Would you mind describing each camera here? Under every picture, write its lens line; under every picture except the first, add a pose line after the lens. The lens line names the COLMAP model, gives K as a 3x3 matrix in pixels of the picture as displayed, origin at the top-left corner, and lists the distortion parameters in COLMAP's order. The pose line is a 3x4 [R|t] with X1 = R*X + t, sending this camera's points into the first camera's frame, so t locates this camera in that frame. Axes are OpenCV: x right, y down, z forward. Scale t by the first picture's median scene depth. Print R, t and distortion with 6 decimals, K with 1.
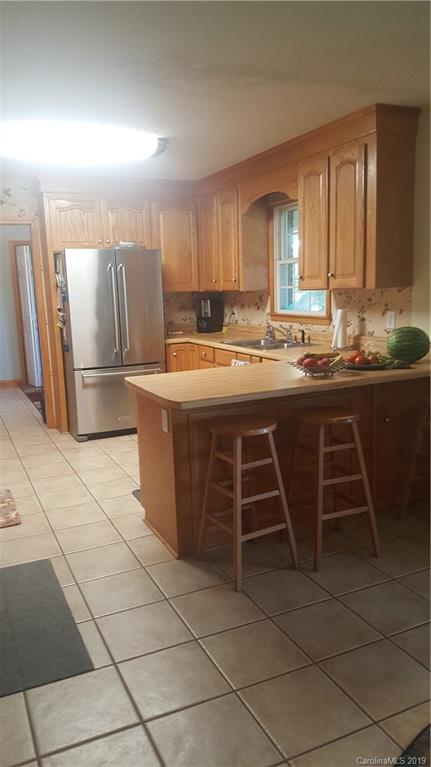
lens RADIAL K [[576.9, 0, 214.8], [0, 576.9, 384.3], [0, 0, 1]] dist [0.001047, -0.003844]
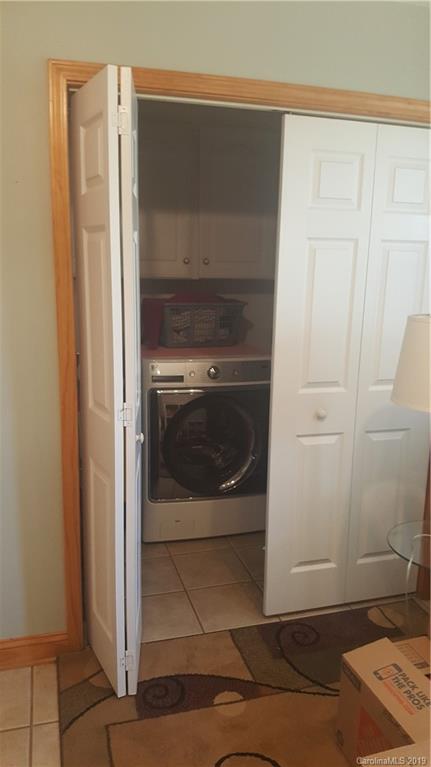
lens RADIAL K [[576.9, 0, 214.7], [0, 576.9, 384.2], [0, 0, 1]] dist [0.001047, -0.003844]
pose [[0.987431, 0.077182, -0.137924, -0.247937], [-0.074975, 0.996961, 0.021138, -0.131601], [0.139136, -0.010532, 0.990217, 0.772920]]
